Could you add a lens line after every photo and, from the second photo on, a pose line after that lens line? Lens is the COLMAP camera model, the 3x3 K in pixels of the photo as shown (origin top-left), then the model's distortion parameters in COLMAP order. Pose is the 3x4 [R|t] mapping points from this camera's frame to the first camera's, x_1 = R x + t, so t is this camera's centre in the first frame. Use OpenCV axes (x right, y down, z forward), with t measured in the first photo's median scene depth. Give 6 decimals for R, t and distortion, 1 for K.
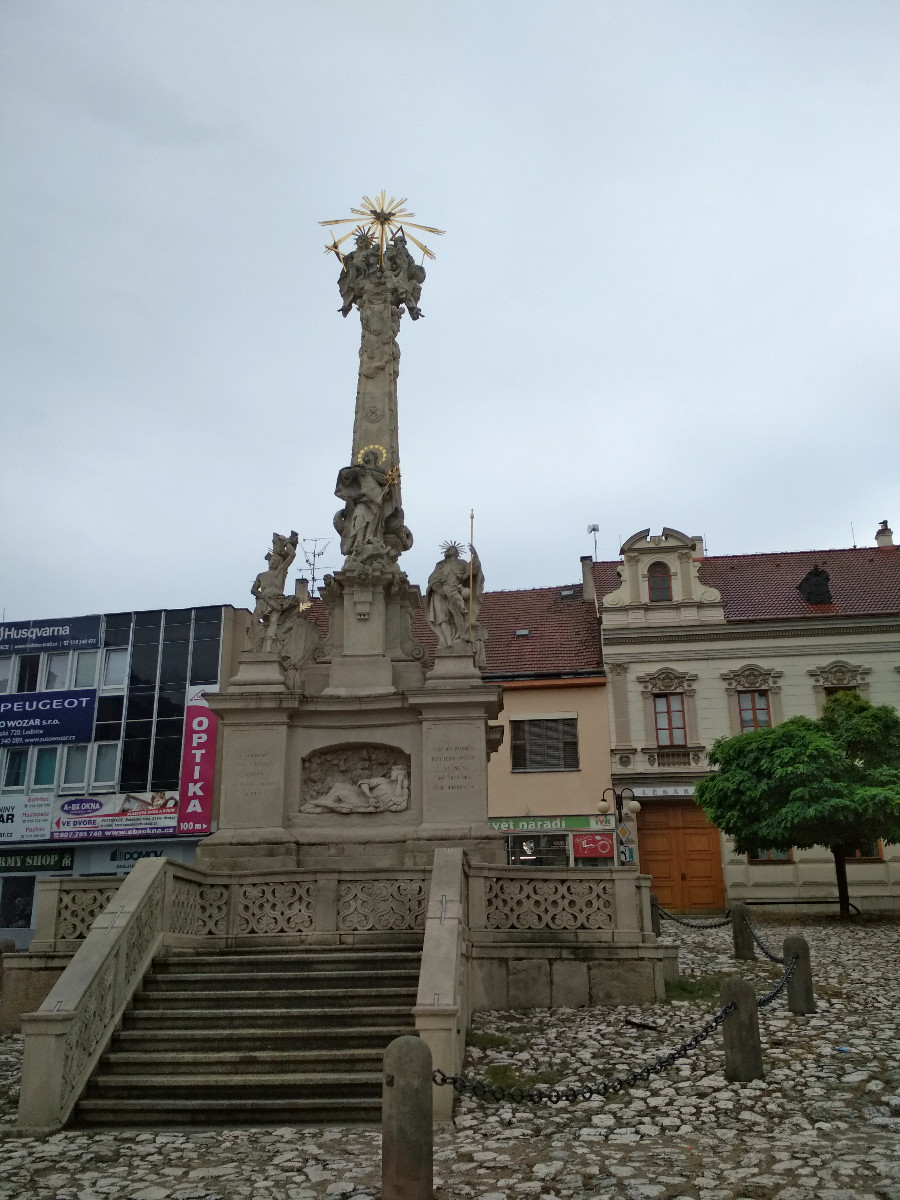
lens RADIAL K [[1107.5, 0, 458.6], [0, 1107.5, 599.8], [0, 0, 1]] dist [0.019426, -0.010688]
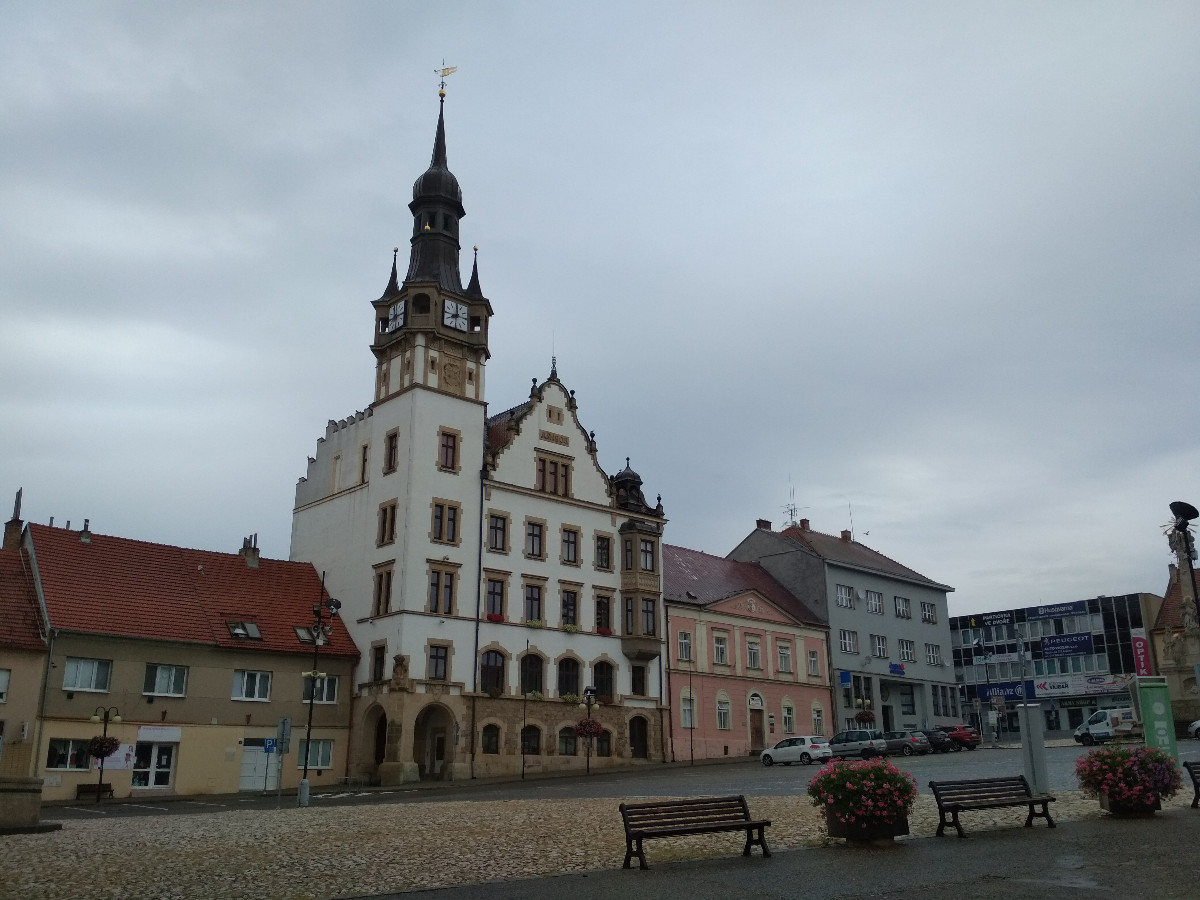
lens RADIAL K [[1107.5, 0, 597.8], [0, 1107.5, 443.3], [0, 0, 1]] dist [0.019426, -0.010688]
pose [[0.796375, -0.172286, -0.579745, 0.608654], [0.179775, 0.982674, -0.045075, -0.832006], [0.577466, -0.068327, 0.813550, -3.212994]]
